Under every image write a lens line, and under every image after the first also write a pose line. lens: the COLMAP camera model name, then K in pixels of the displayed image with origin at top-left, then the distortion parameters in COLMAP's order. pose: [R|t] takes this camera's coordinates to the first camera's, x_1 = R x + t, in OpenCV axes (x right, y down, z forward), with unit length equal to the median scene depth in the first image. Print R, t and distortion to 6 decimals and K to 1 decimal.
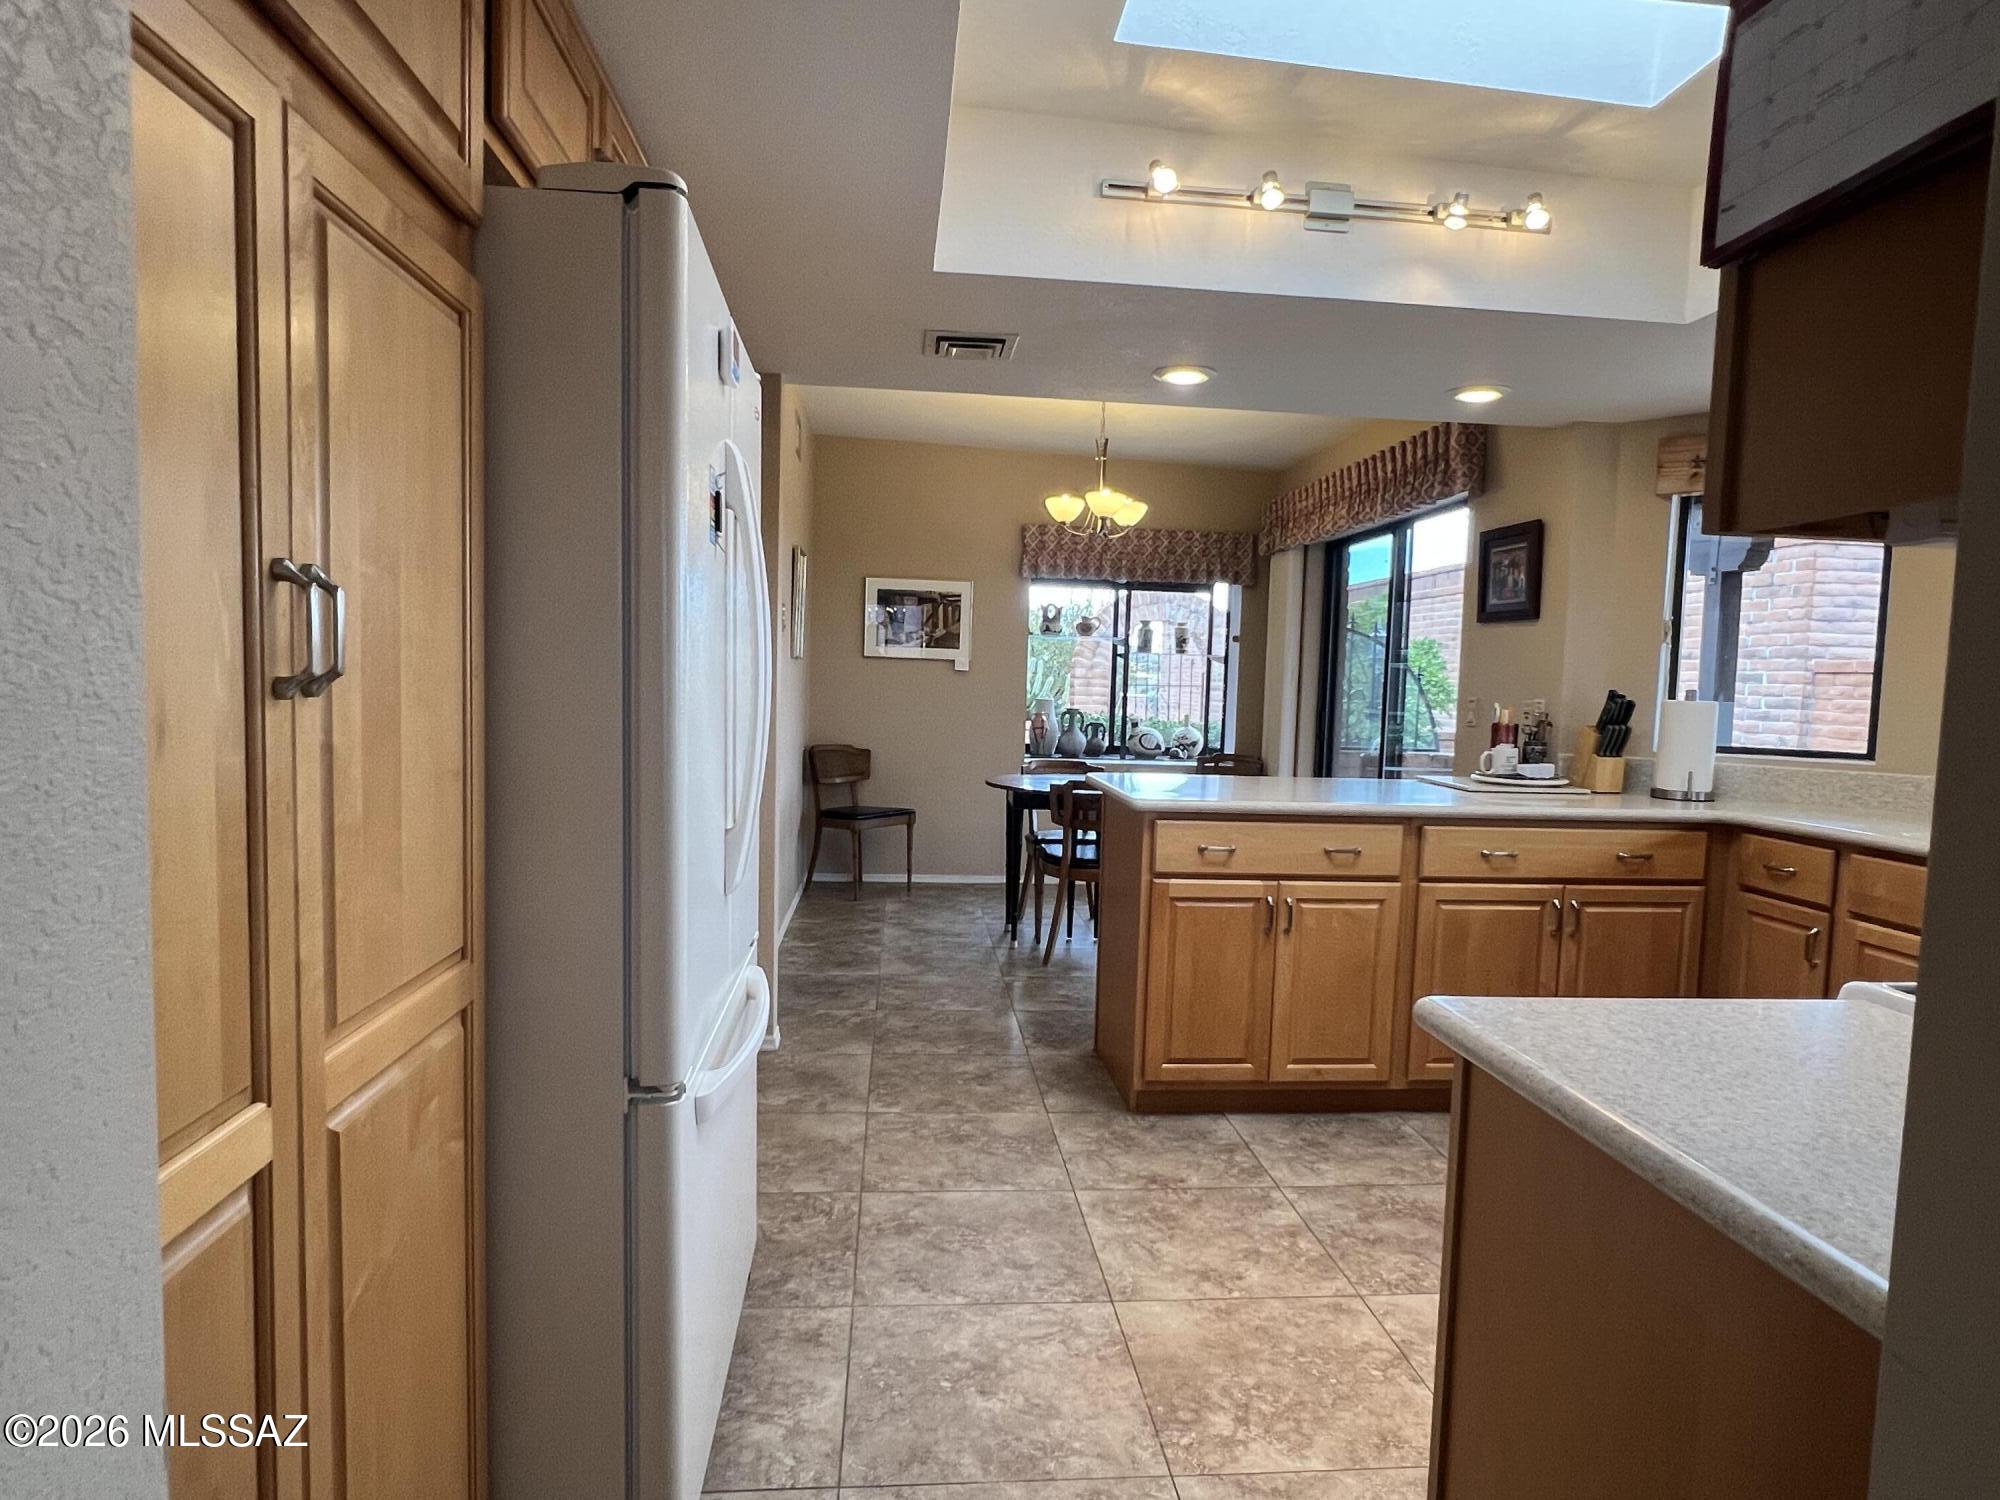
lens RADIAL K [[1162.6, 0, 1016.1], [0, 1162.6, 764.8], [0, 0, 1]] dist [-0.001175, -0.003557]
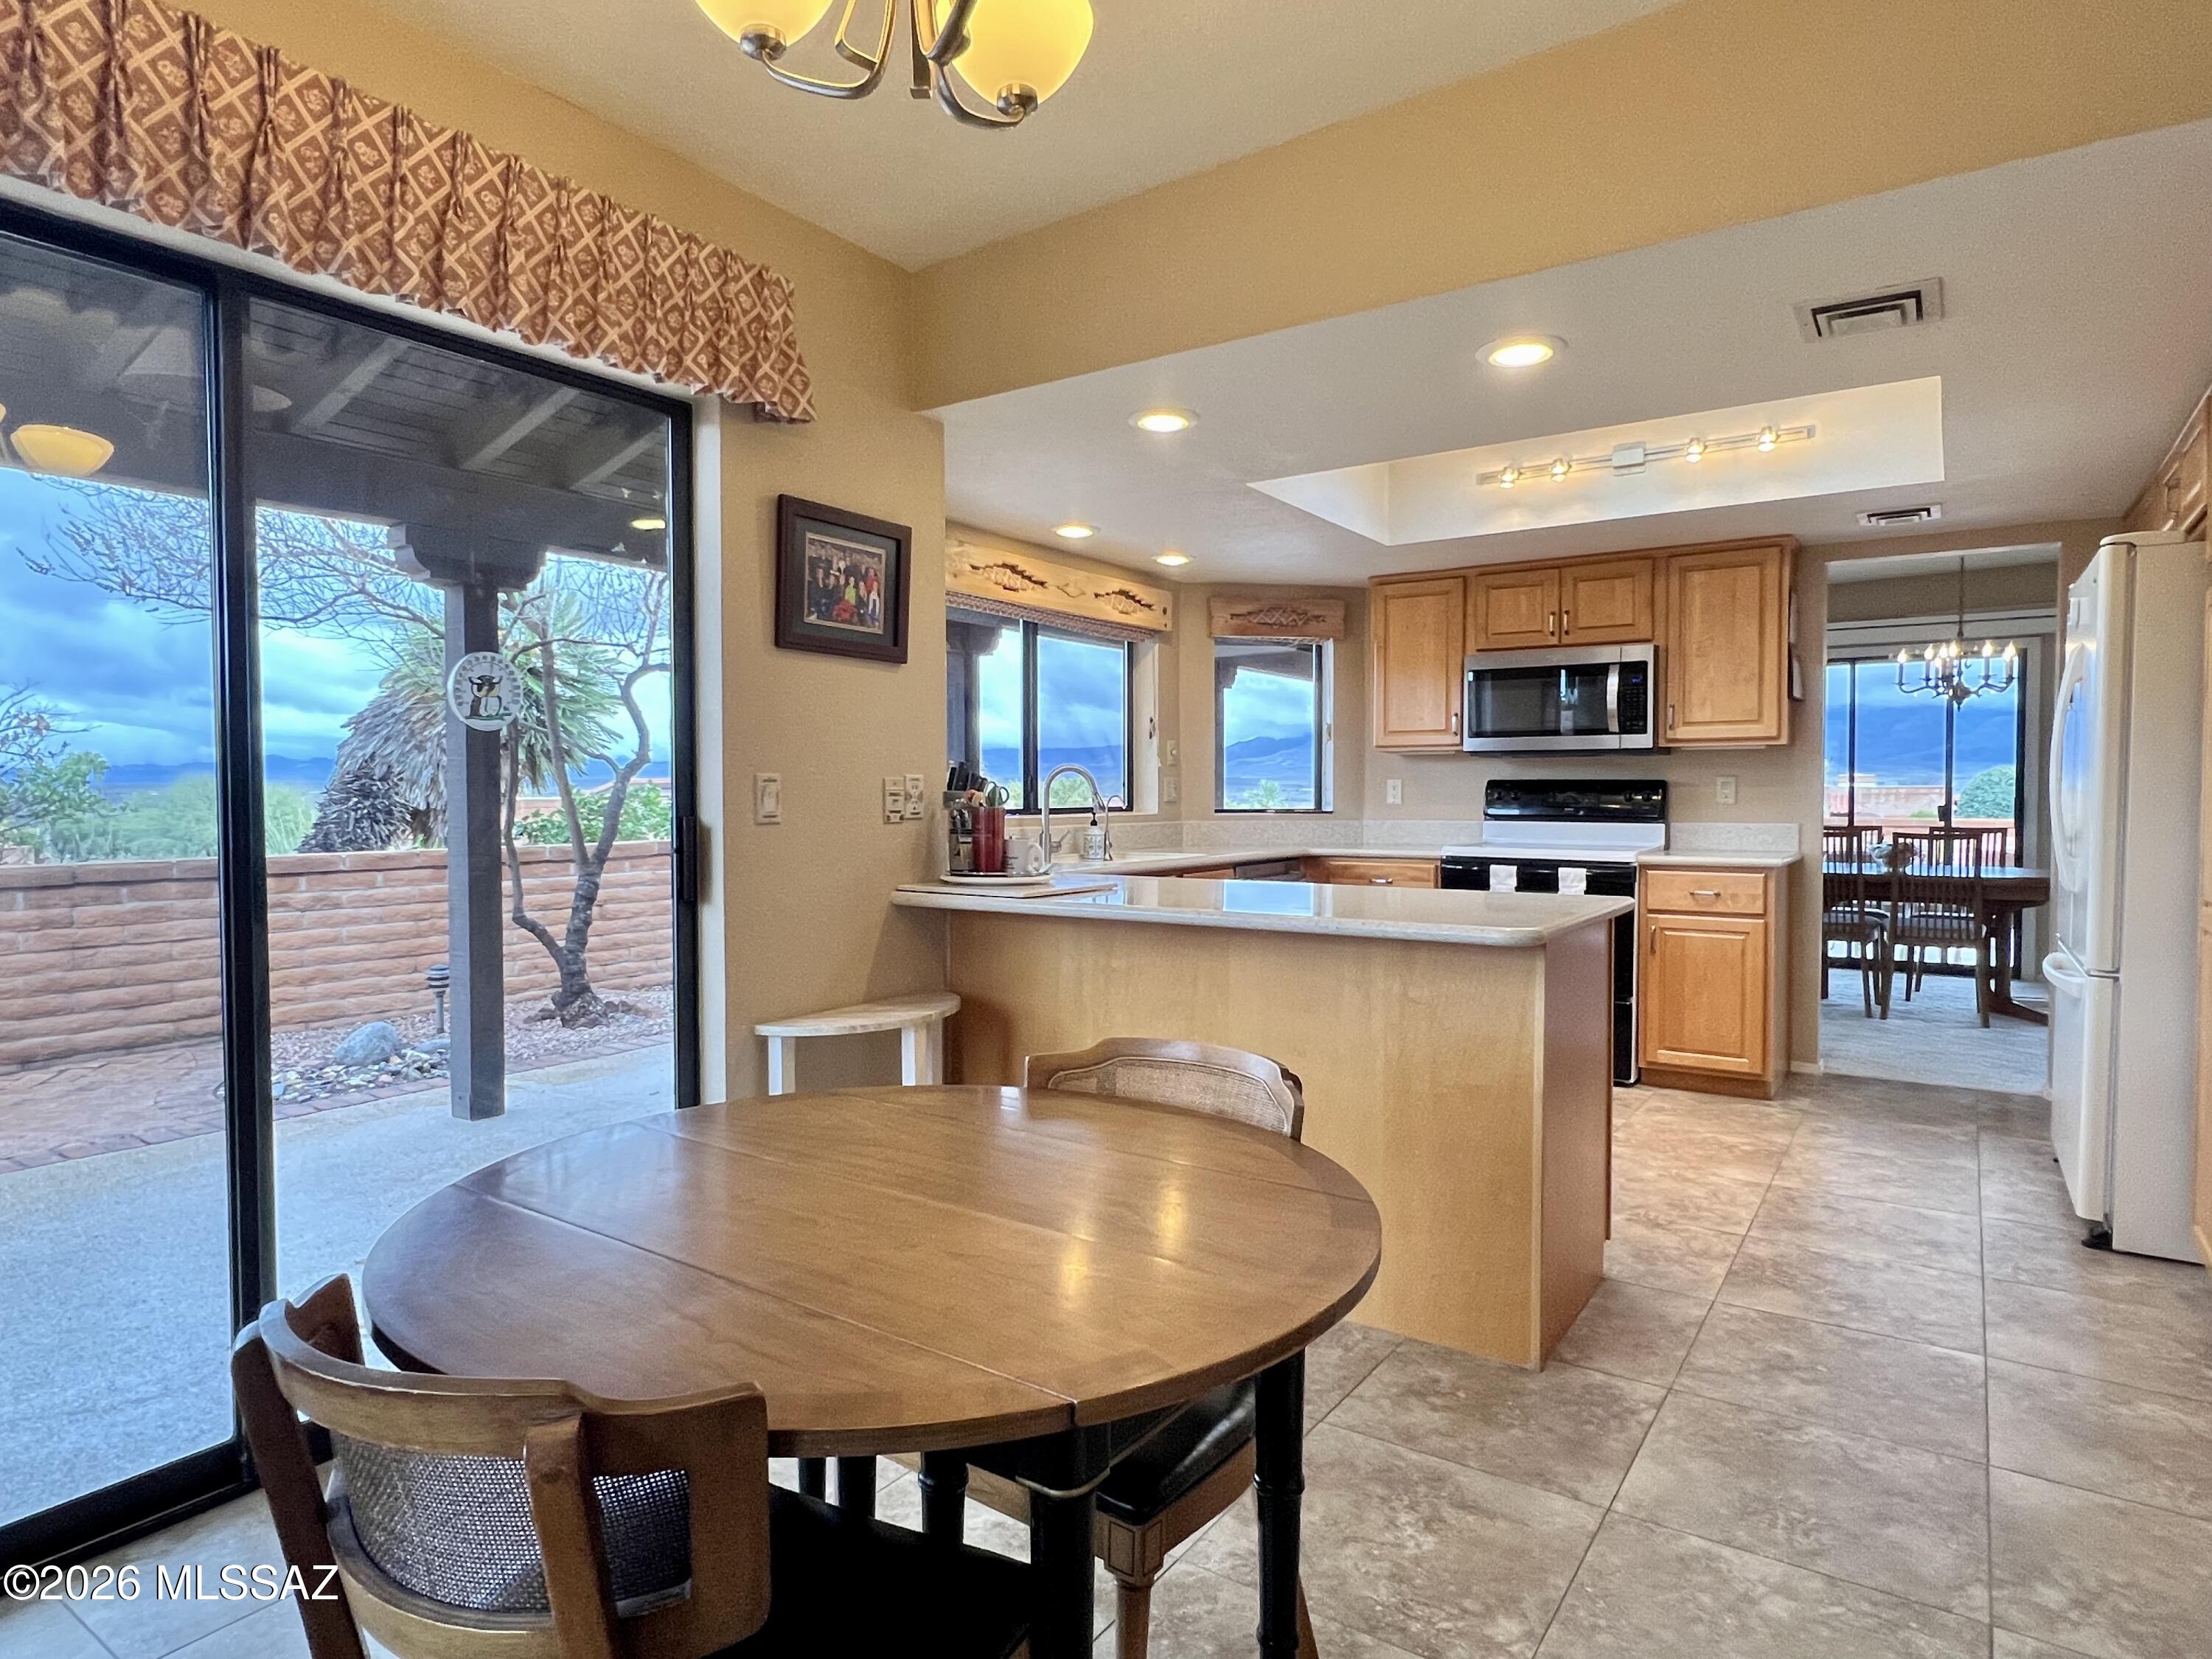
lens RADIAL K [[1259.5, 0, 1085.0], [0, 1259.5, 827.9], [0, 0, 1]] dist [-0.003353, -0.001863]
pose [[-0.758187, -0.049498, 0.650156, -0.168651], [0.025752, 0.994063, 0.105712, -0.113425], [-0.651529, 0.096892, -0.752411, 1.666013]]
